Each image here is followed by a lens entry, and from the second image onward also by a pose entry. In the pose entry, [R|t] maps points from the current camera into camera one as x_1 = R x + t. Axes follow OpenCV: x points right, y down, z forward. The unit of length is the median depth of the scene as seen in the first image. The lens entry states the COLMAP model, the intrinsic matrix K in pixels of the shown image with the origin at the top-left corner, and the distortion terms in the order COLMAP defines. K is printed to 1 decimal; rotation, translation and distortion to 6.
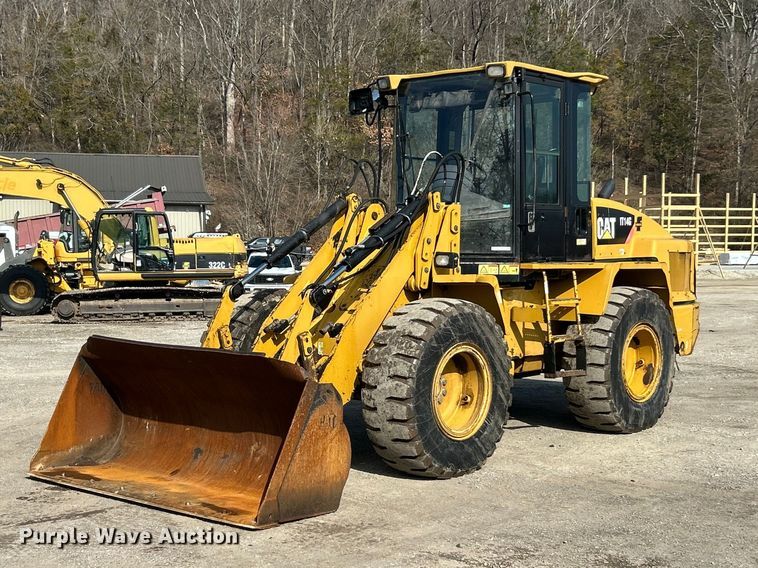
lens RADIAL K [[1139.7, 0, 376.2], [0, 1139.7, 369.0], [0, 0, 1]] dist [0.207572, -0.673922]
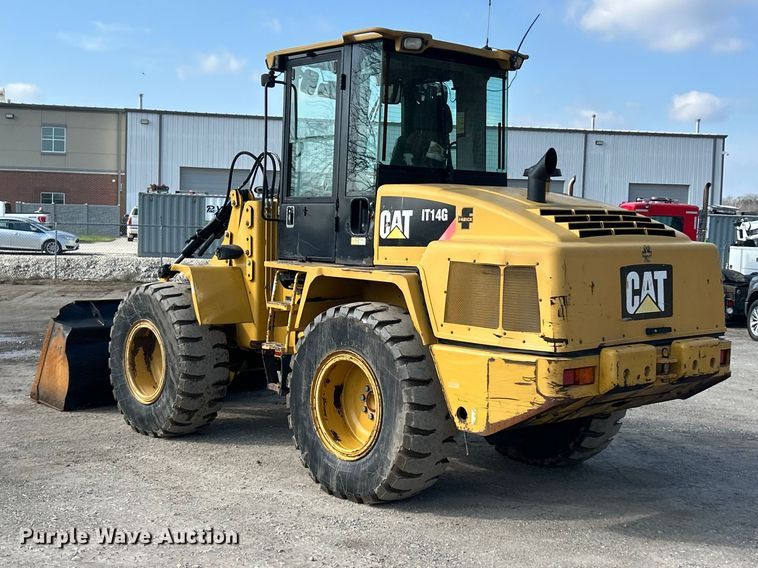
lens RADIAL K [[1030.1, 0, 362.6], [0, 1030.1, 280.5], [0, 0, 1]] dist [0.138807, -0.065511]
pose [[-0.137916, 0.046104, -0.989370, 0.918023], [-0.129788, 0.989461, 0.064200, -0.133950], [0.981903, 0.137262, -0.130478, 1.134259]]
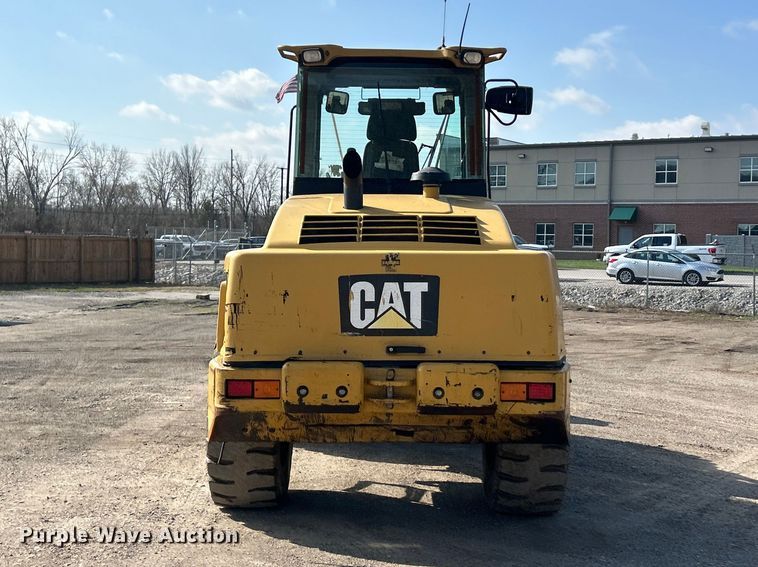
lens RADIAL K [[1030.1, 0, 362.6], [0, 1030.1, 280.0], [0, 0, 1]] dist [0.138807, -0.065511]
pose [[-0.763594, 0.007247, -0.645656, 0.631385], [-0.086100, 0.989865, 0.112938, -0.185071], [0.639931, 0.141830, -0.755230, 1.642877]]
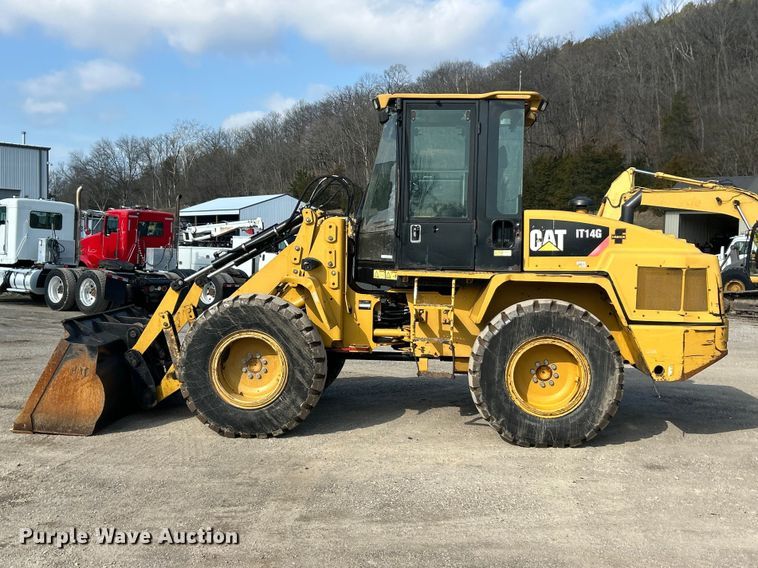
lens RADIAL K [[904.6, 0, 365.7], [0, 904.6, 298.1], [0, 0, 1]] dist [0.087980, -0.041123]
pose [[0.592615, 0.059295, -0.803301, 0.788604], [-0.102530, 0.994727, -0.002214, -0.057425], [0.798934, 0.083674, 0.595569, 0.429828]]
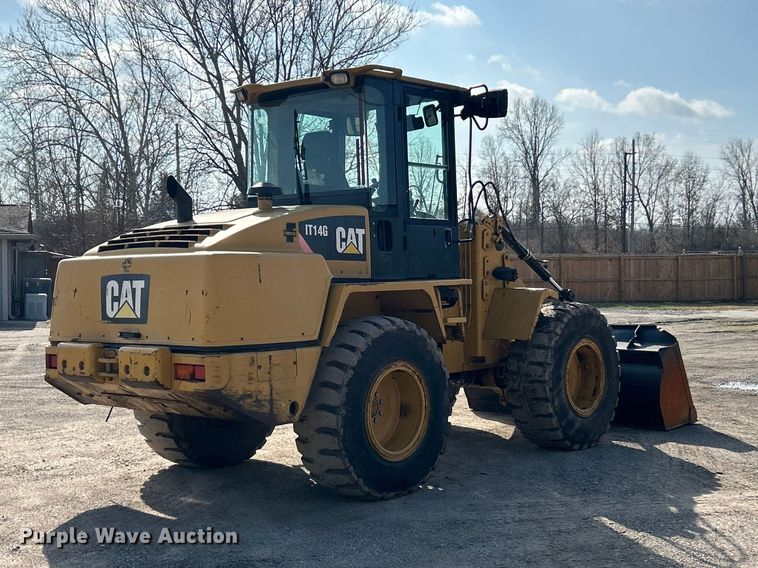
lens RADIAL K [[1030.1, 0, 362.6], [0, 1030.1, 280.5], [0, 0, 1]] dist [0.138807, -0.065511]
pose [[-0.999943, 0.007421, 0.007693, 0.083848], [0.008294, 0.992678, 0.120509, -0.205753], [-0.006742, 0.120566, -0.992682, 1.931197]]
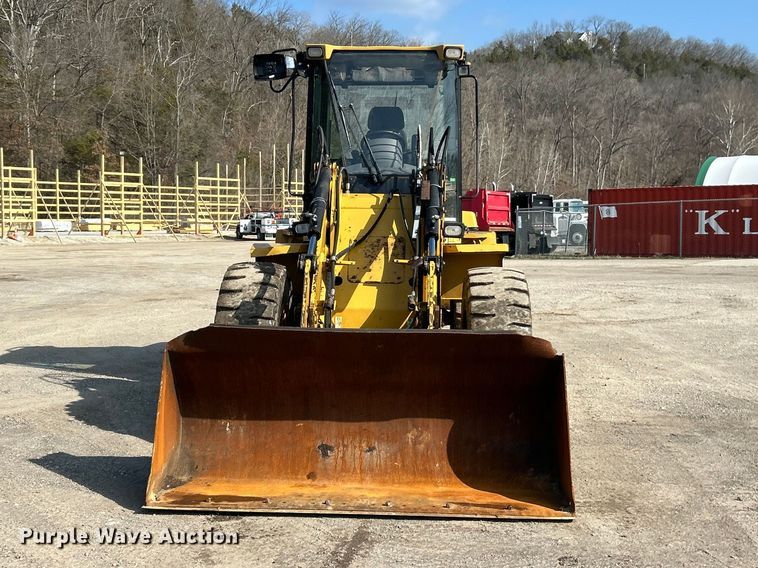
lens RADIAL K [[987.3, 0, 354.7], [0, 987.3, 299.2], [0, 0, 1]] dist [0.116684, -0.017200]
pose [[0.782582, -0.047373, 0.620742, -0.514138], [0.060976, 0.998139, -0.000700, -0.034566], [-0.619554, 0.038398, 0.784015, 0.325417]]
